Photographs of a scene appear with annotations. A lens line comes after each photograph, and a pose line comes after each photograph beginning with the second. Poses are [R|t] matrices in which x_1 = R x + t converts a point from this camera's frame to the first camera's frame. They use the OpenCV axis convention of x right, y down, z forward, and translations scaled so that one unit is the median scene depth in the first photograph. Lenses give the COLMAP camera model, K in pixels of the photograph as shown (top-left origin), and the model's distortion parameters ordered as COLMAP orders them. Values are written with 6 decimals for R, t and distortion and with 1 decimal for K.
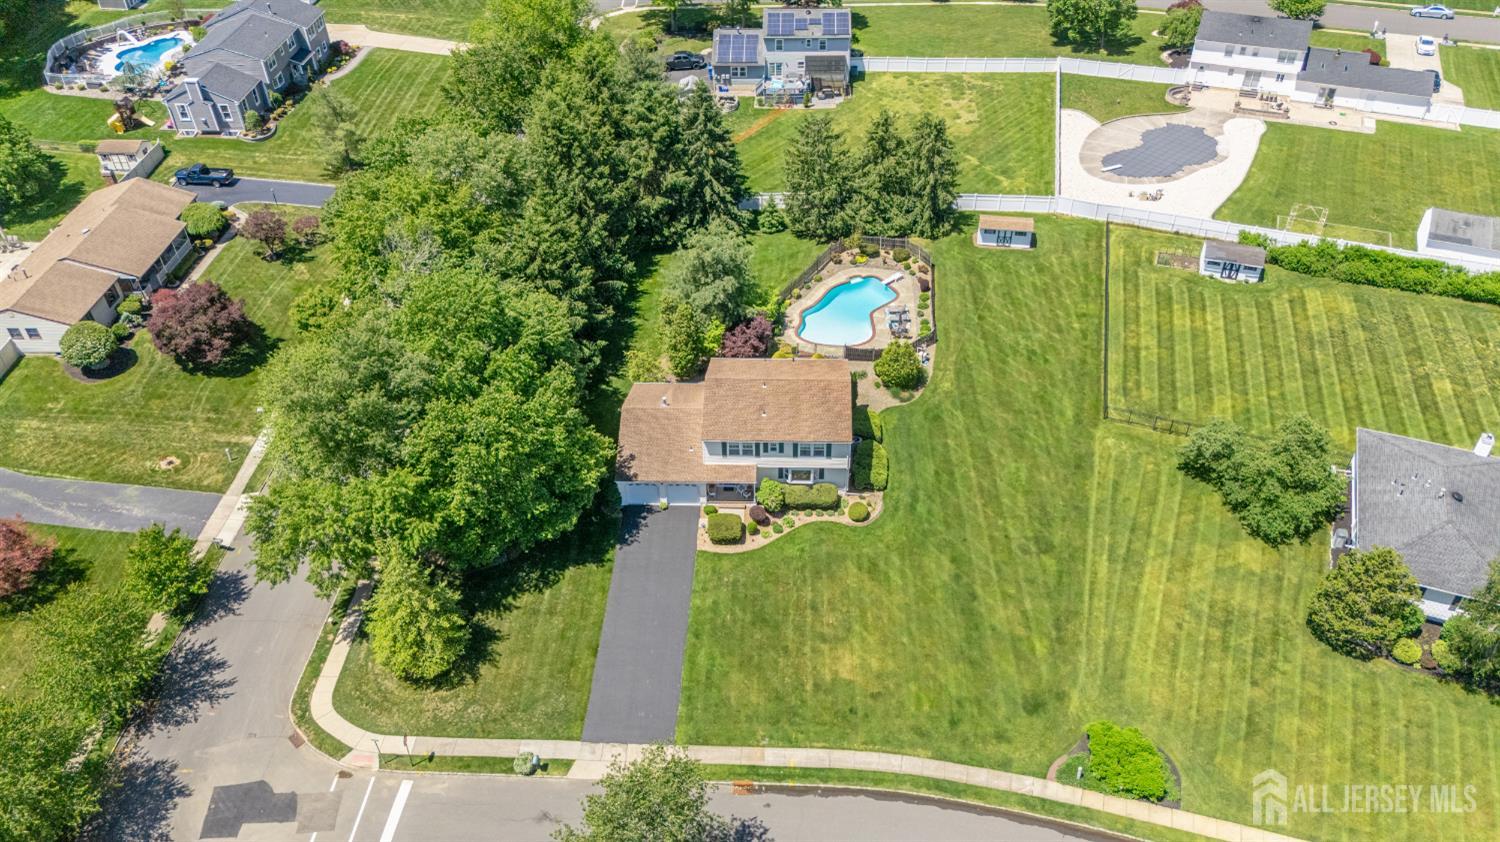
lens RADIAL K [[1119.7, 0, 756.9], [0, 1119.7, 424.1], [0, 0, 1]] dist [0.099860, -0.104123]
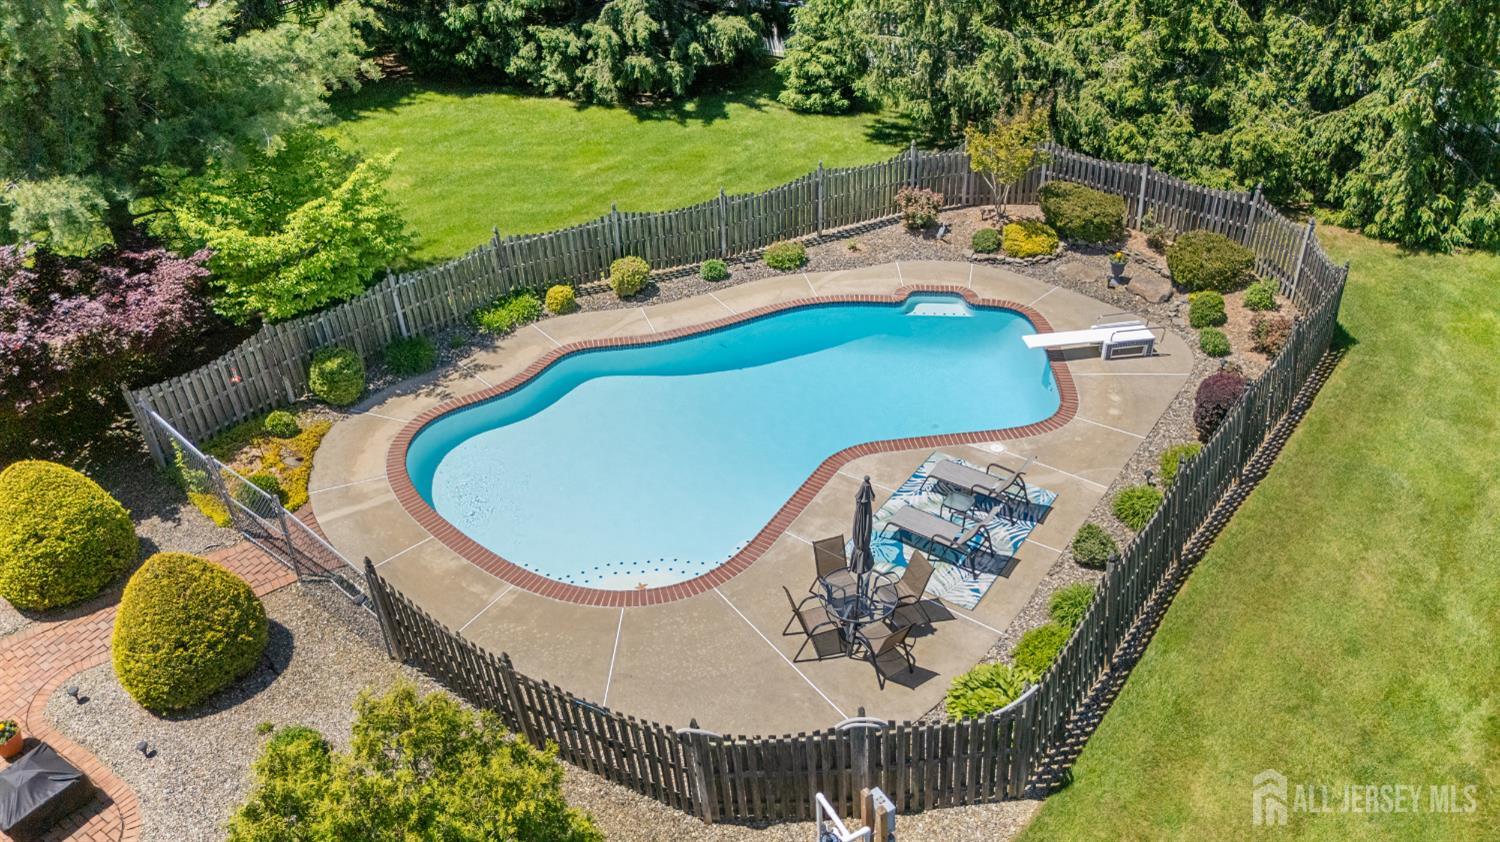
lens RADIAL K [[1119.7, 0, 756.9], [0, 1119.7, 424.1], [0, 0, 1]] dist [0.099860, -0.104123]
pose [[0.850896, 0.297176, -0.433200, 0.162781], [-0.333342, 0.942772, -0.008011, -0.093640], [0.406028, 0.151221, 0.901262, 0.796137]]
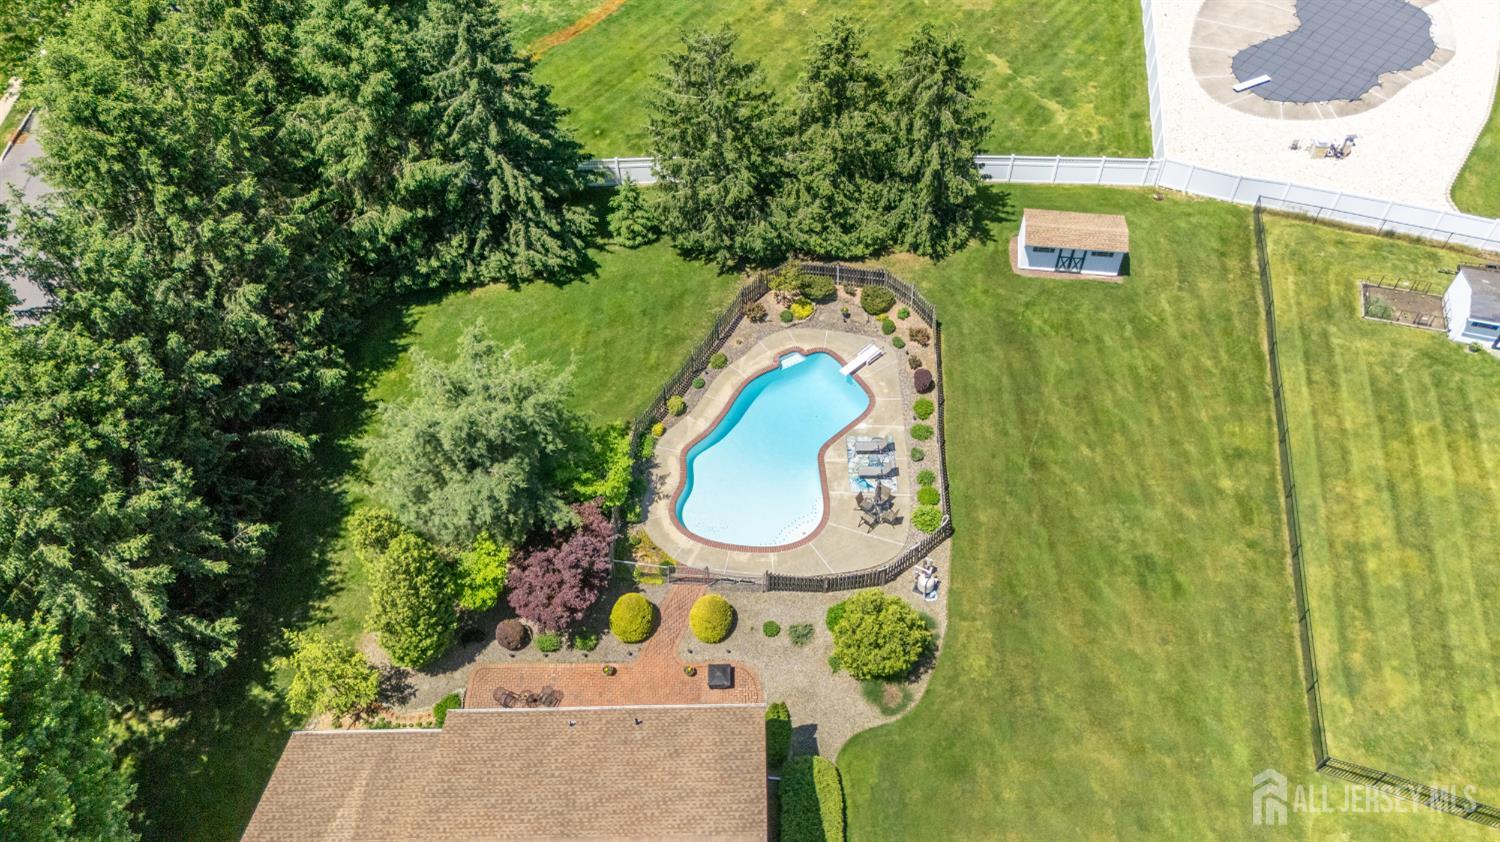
lens RADIAL K [[1119.7, 0, 756.9], [0, 1119.7, 424.1], [0, 0, 1]] dist [0.099860, -0.104123]
pose [[0.999027, -0.033291, 0.028933, 0.056482], [0.026558, 0.977765, 0.208017, -0.210716], [-0.035214, -0.207046, 0.977697, 0.487545]]
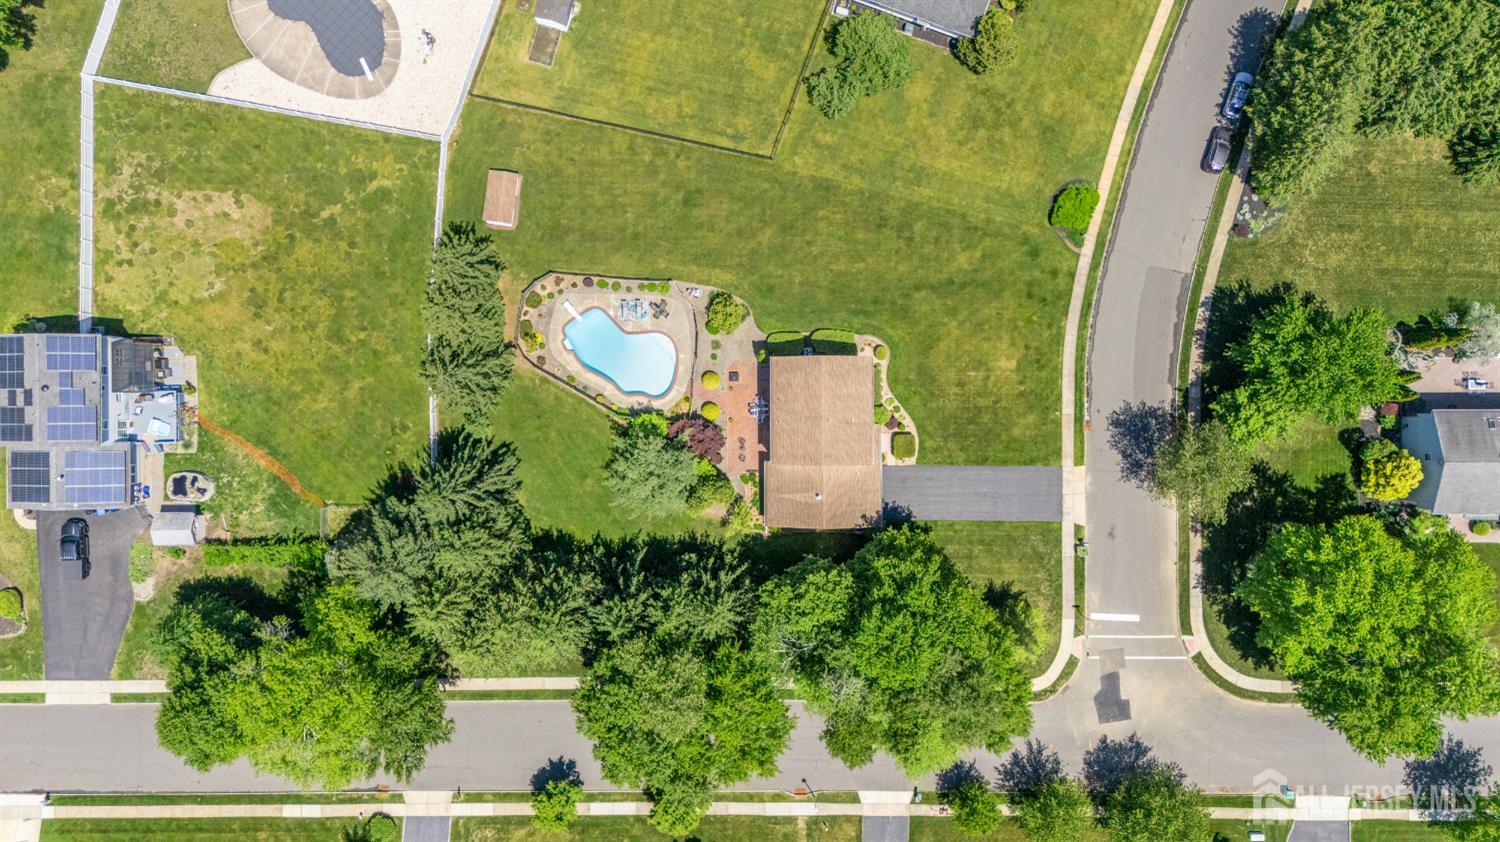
lens RADIAL K [[1119.7, 0, 756.9], [0, 1119.7, 424.1], [0, 0, 1]] dist [0.099860, -0.104123]
pose [[-0.036165, -0.999188, 0.017736, -0.014608], [0.635279, -0.009286, 0.772227, -0.860392], [-0.771435, 0.039194, 0.635099, 0.175088]]
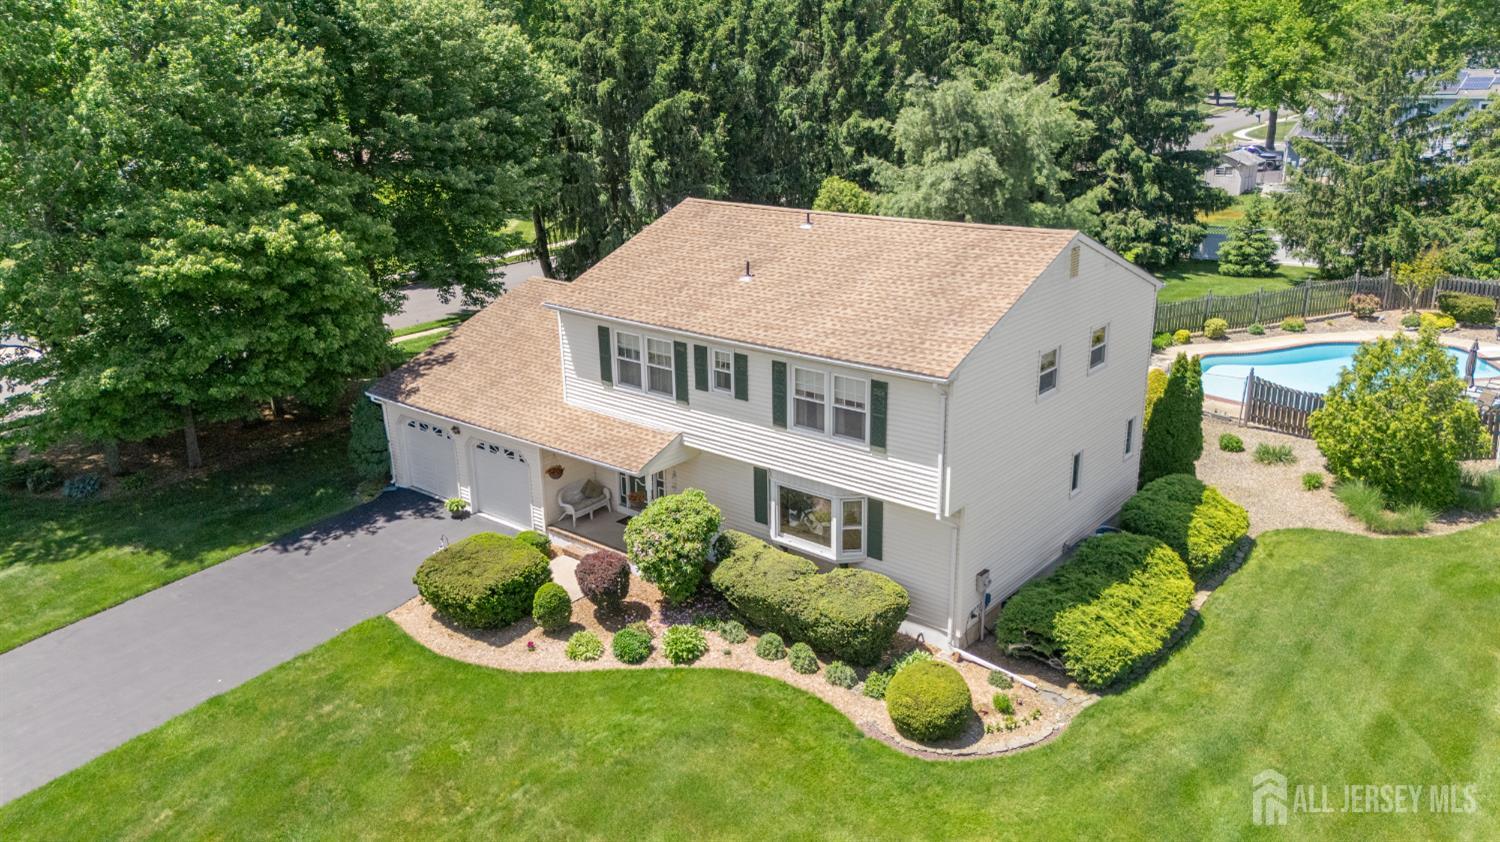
lens RADIAL K [[1113.7, 0, 746.8], [0, 1113.7, 416.2], [0, 0, 1]] dist [0.086516, -0.098476]
pose [[0.789691, 0.190935, -0.583037, 0.145958], [-0.380935, 0.897549, -0.222023, 0.070883], [0.480913, 0.397429, 0.781520, 0.592284]]
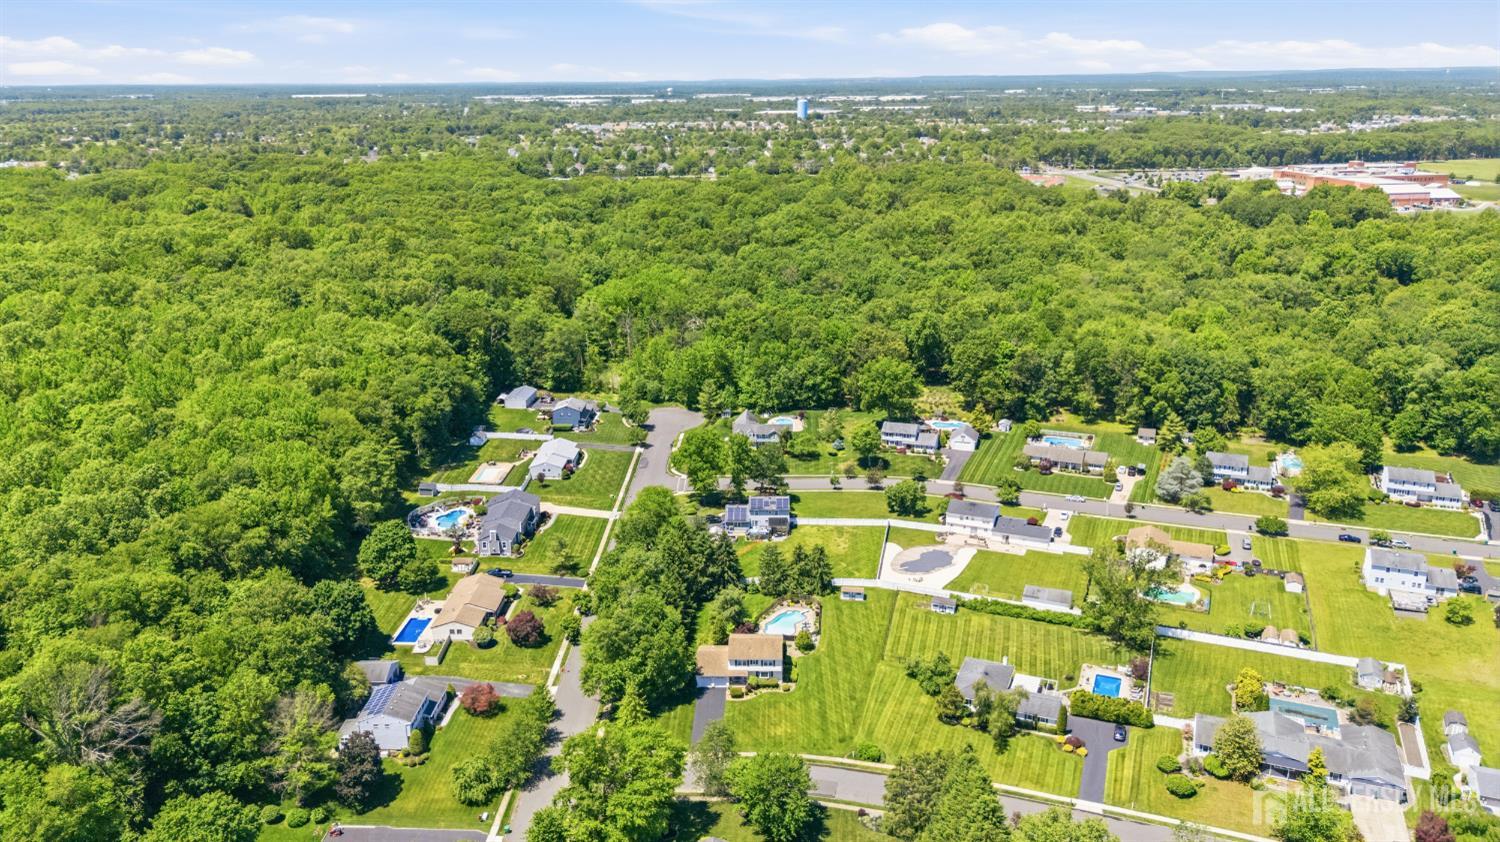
lens RADIAL K [[1114.2, 0, 750.0], [0, 1114.2, 421.0], [0, 0, 1]] dist [0.091445, 0.000064]
pose [[0.999955, 0.001662, 0.009344, -0.016264], [0.001880, 0.930364, -0.366633, 0.360906], [-0.009303, 0.366635, 0.930319, -1.337906]]
